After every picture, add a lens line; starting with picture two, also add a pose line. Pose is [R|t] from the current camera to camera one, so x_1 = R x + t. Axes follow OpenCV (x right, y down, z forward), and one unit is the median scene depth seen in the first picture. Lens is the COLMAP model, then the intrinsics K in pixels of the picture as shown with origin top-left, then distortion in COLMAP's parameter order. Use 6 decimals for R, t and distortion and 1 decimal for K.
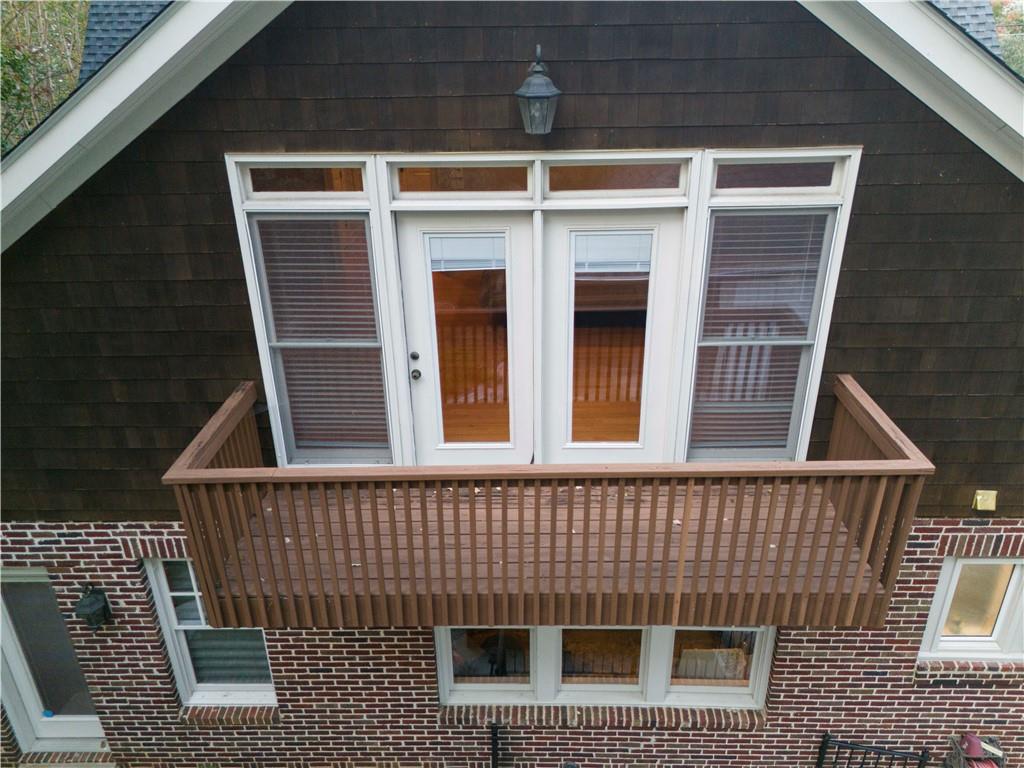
lens RADIAL K [[733.5, 0, 514.4], [0, 733.5, 377.7], [0, 0, 1]] dist [0.038538, -0.010964]
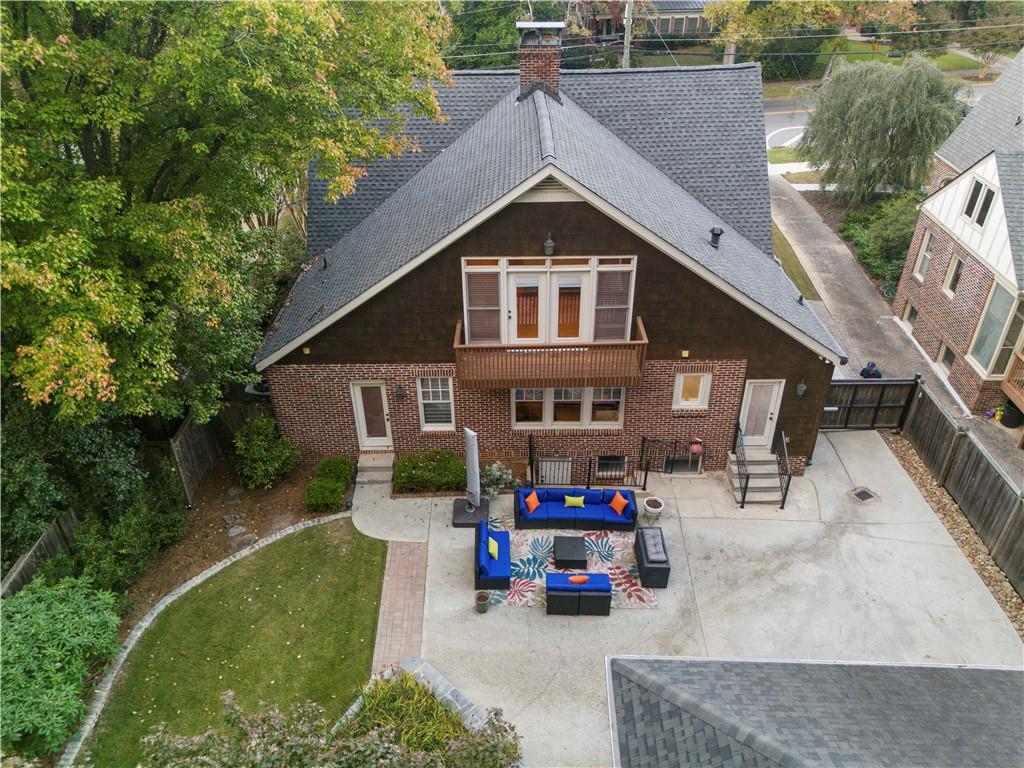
lens RADIAL K [[733.5, 0, 508.3], [0, 733.5, 384.4], [0, 0, 1]] dist [0.038538, -0.010964]
pose [[0.999849, -0.009070, 0.014840, -0.195398], [0.006872, 0.989846, 0.141975, -0.173493], [-0.015977, -0.141851, 0.989759, -2.300824]]
